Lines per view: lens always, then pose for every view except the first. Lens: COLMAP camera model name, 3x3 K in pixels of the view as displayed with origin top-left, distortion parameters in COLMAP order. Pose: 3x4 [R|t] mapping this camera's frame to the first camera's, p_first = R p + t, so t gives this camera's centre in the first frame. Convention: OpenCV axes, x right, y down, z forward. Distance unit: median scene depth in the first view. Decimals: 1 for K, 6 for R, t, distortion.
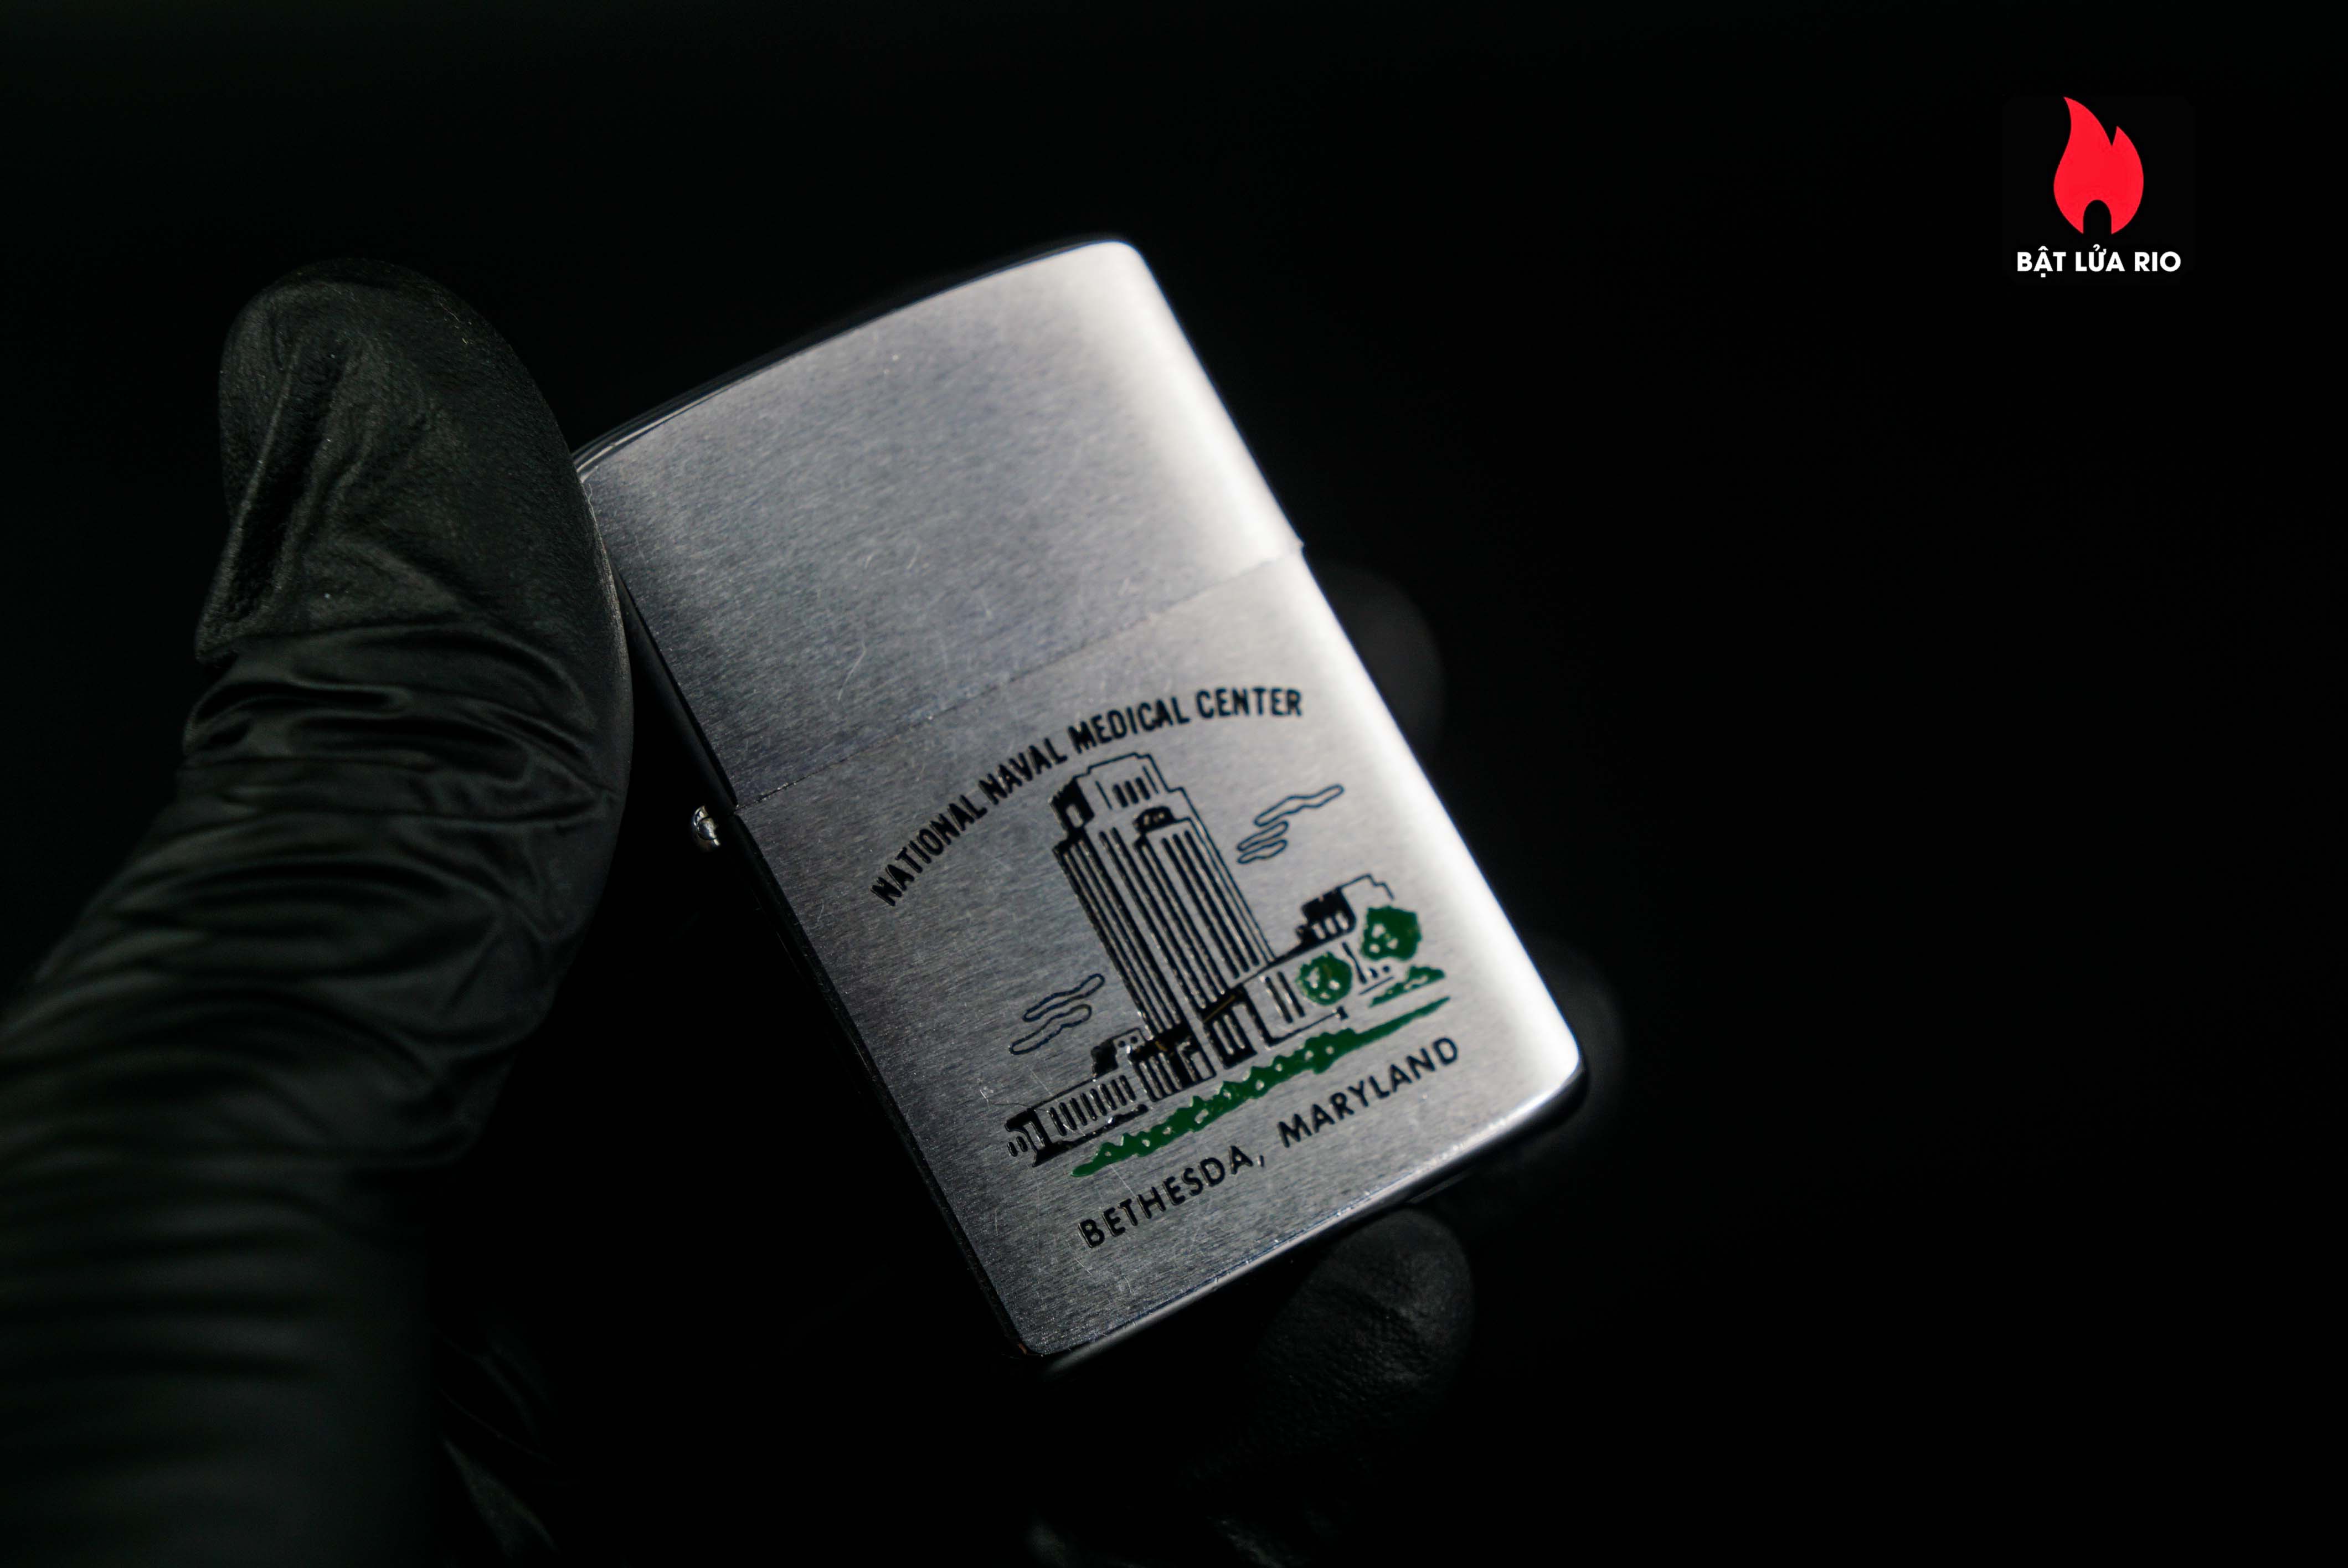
lens RADIAL K [[5024.8, 0, 1174.0], [0, 5024.8, 784.0], [0, 0, 1]] dist [0.179532, 0.000131]
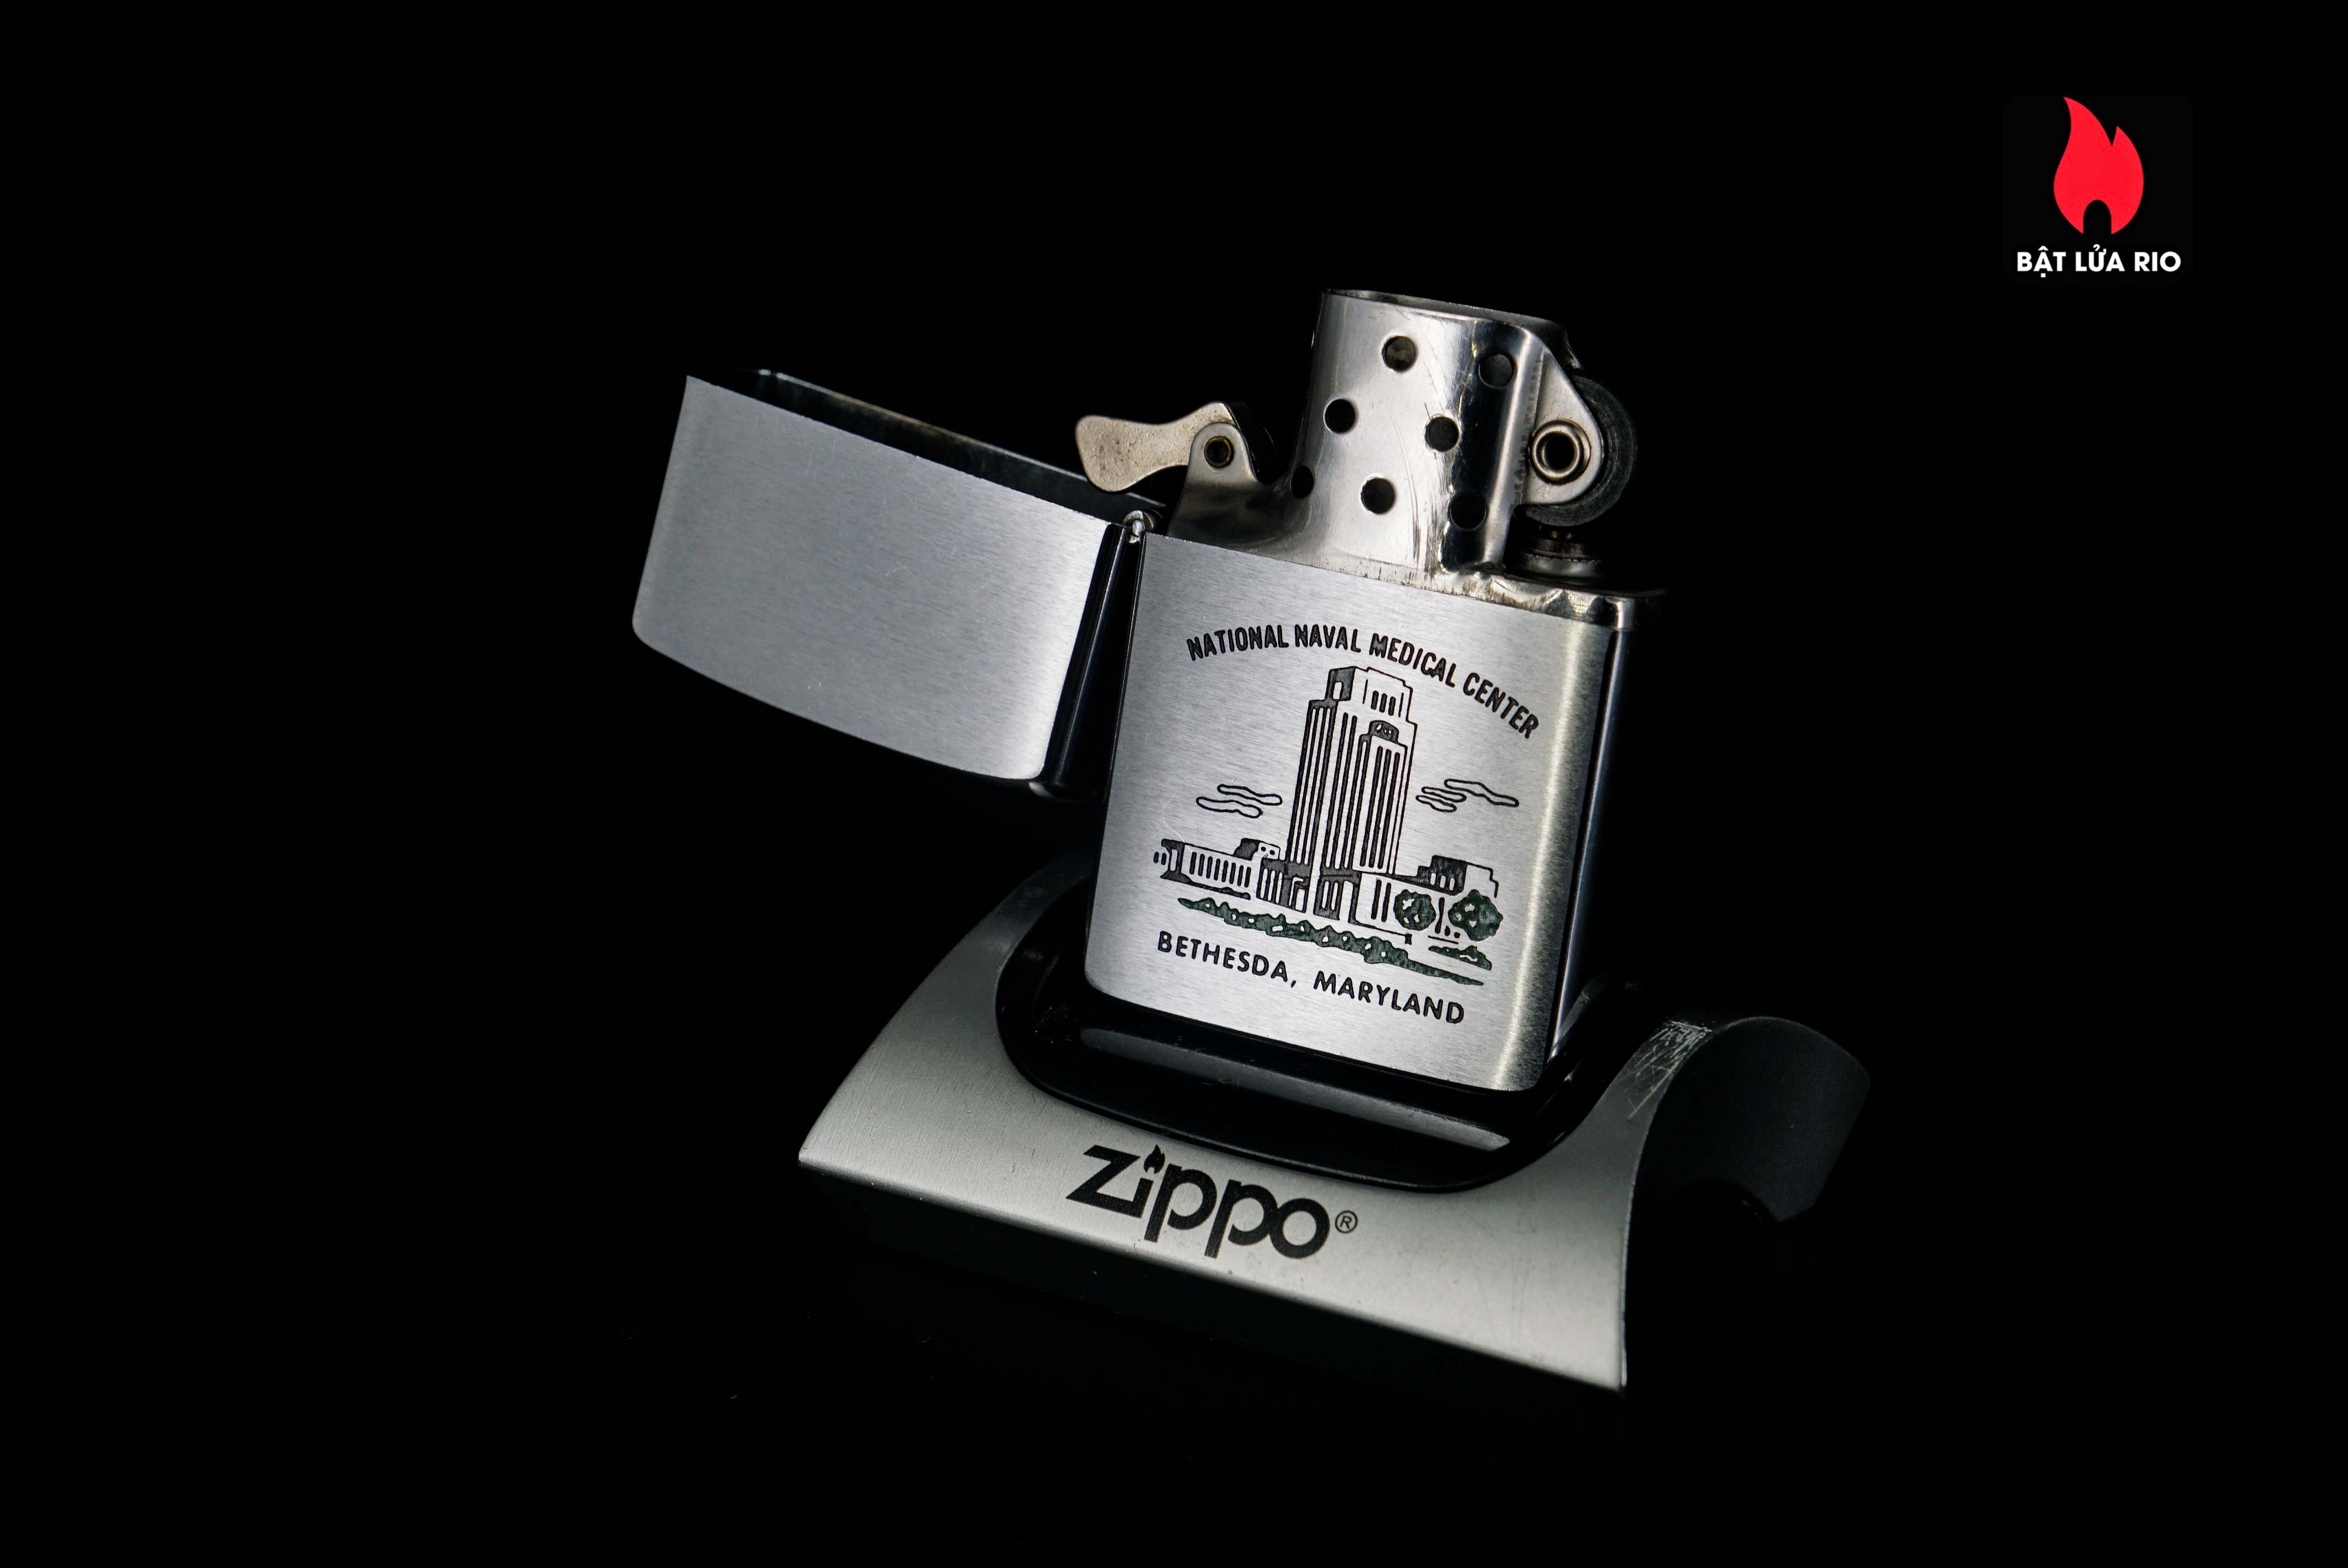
lens RADIAL K [[5024.8, 0, 1174.0], [0, 5024.8, 784.0], [0, 0, 1]] dist [0.179532, 0.000131]
pose [[0.565212, 0.658688, -0.496655, 0.616423], [-0.364670, 0.739527, 0.565788, -0.694294], [0.739967, -0.138675, 0.658193, 0.114788]]
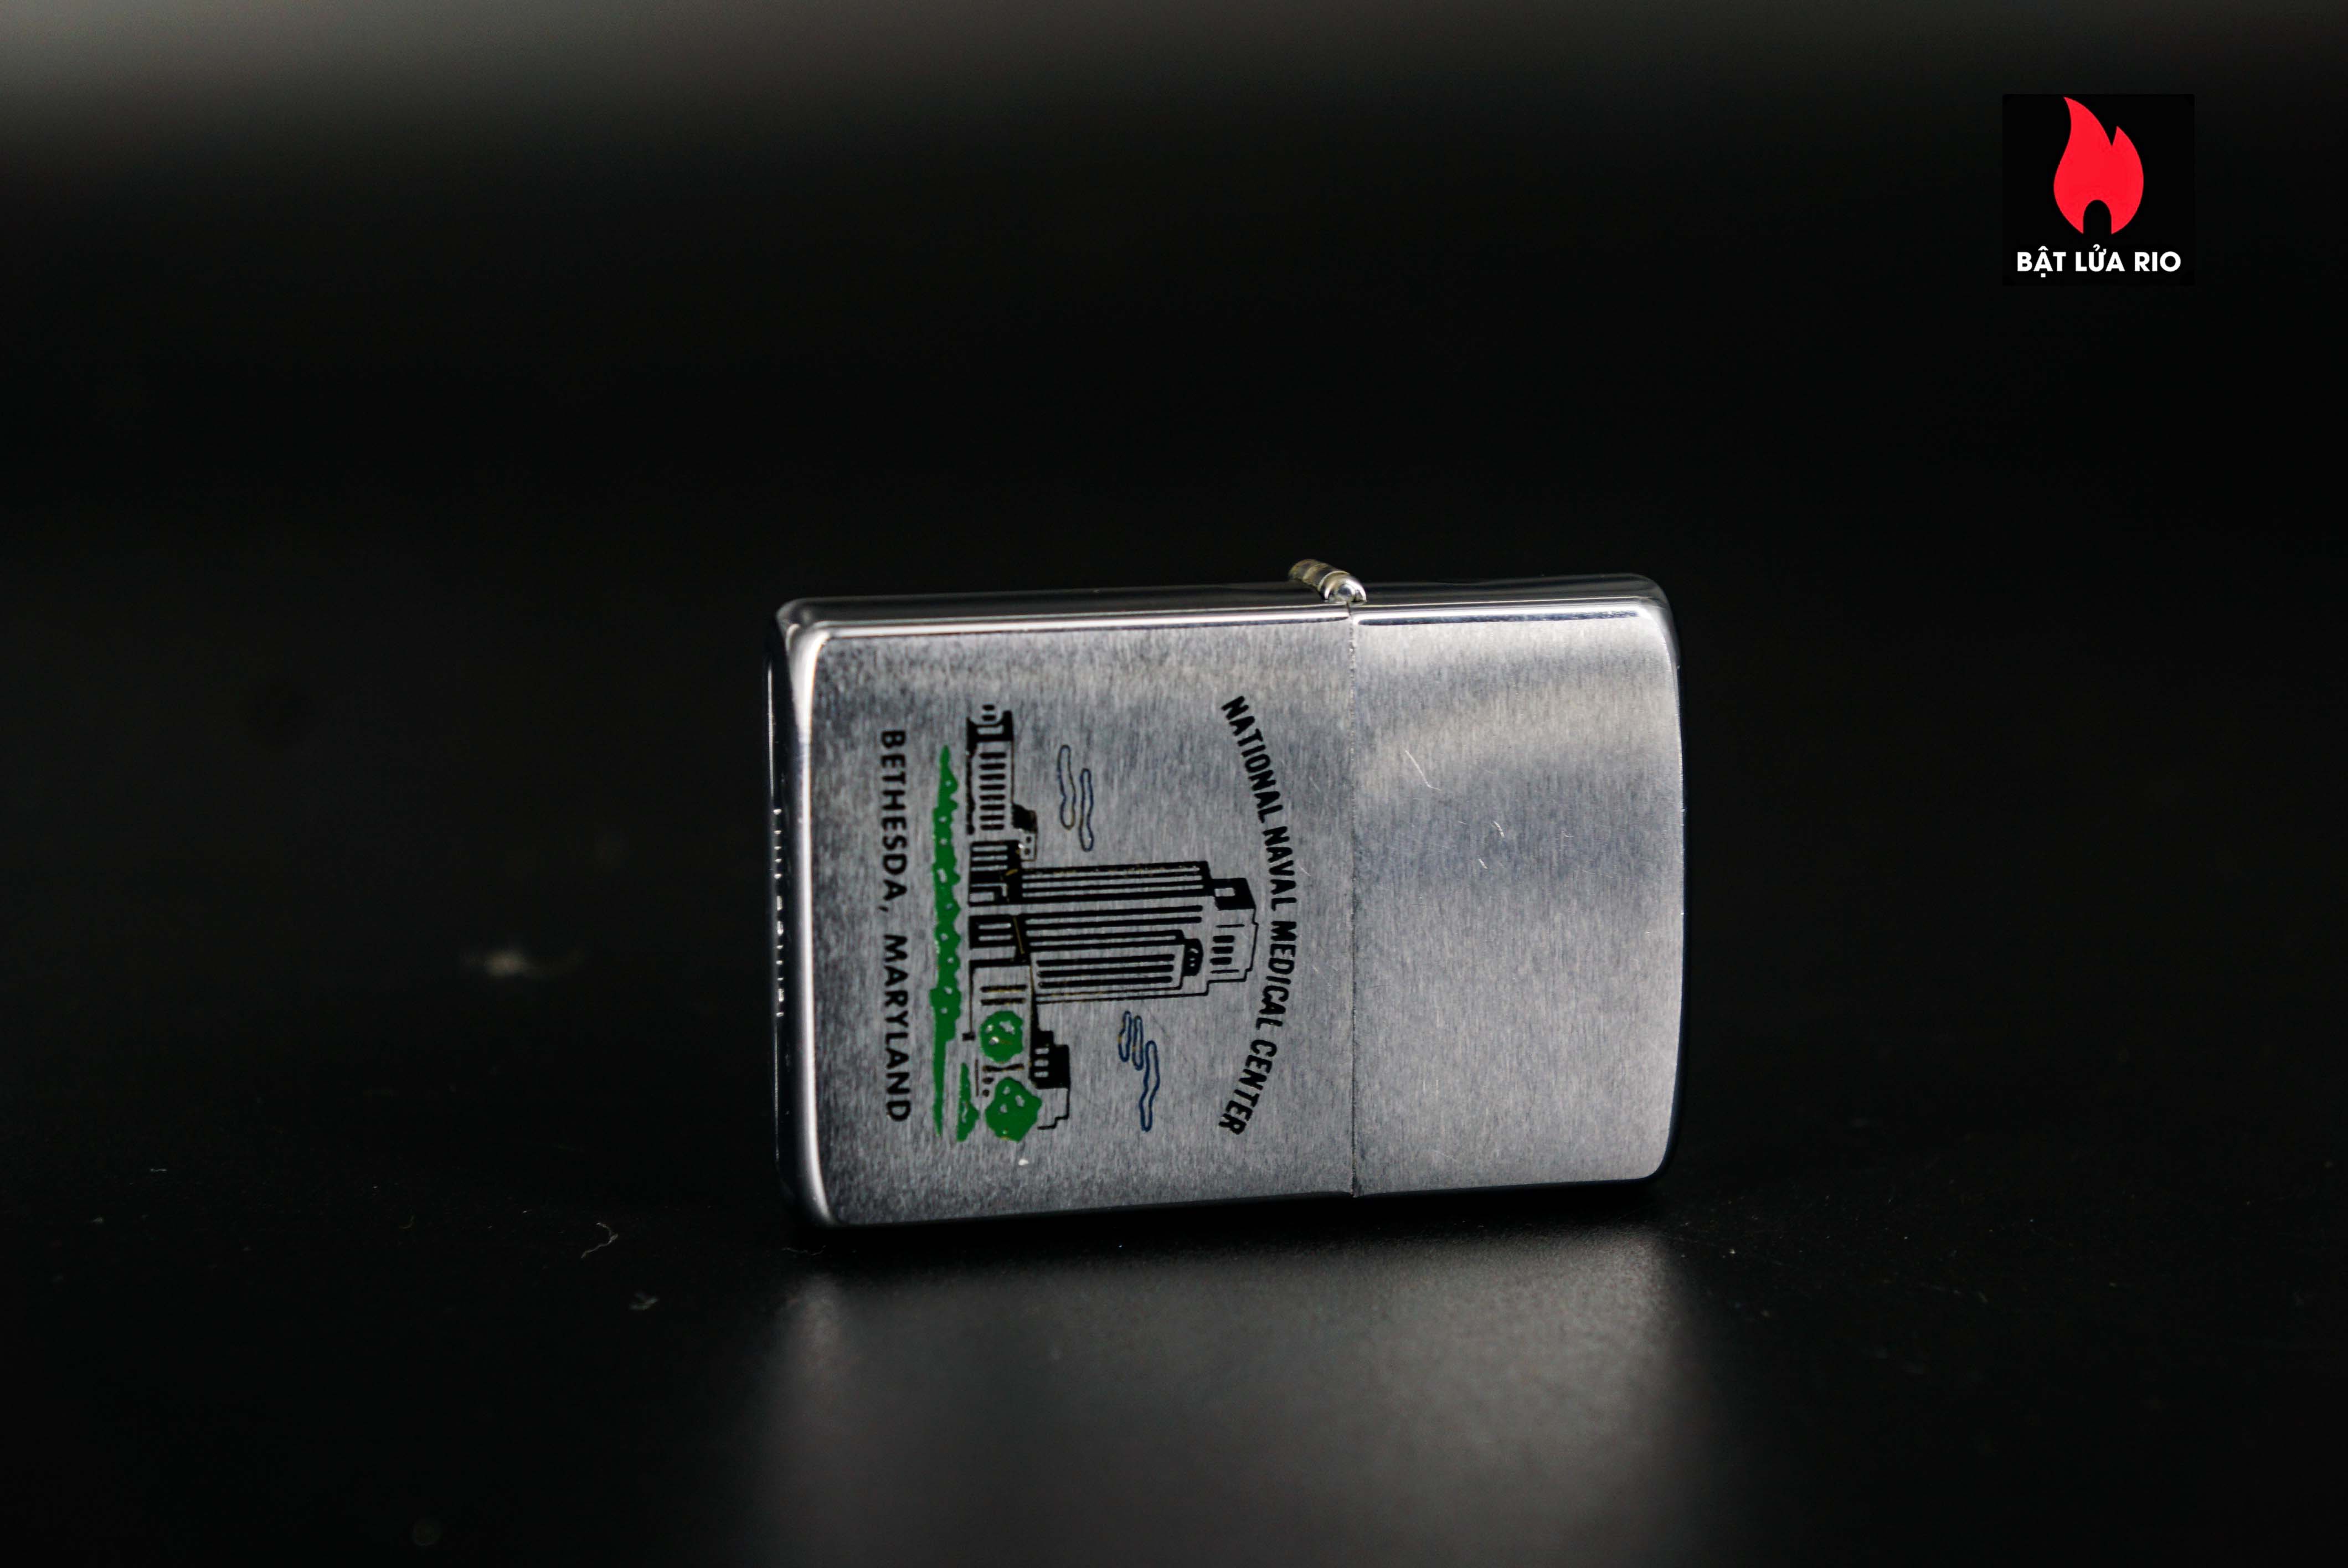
lens RADIAL K [[5024.8, 0, 1174.0], [0, 5024.8, 784.0], [0, 0, 1]] dist [0.179532, 0.000131]
pose [[-0.396272, 0.886280, -0.239741, 0.235324], [-0.914288, -0.404794, 0.014787, 0.010069], [-0.083940, 0.225052, 0.970724, -0.104163]]
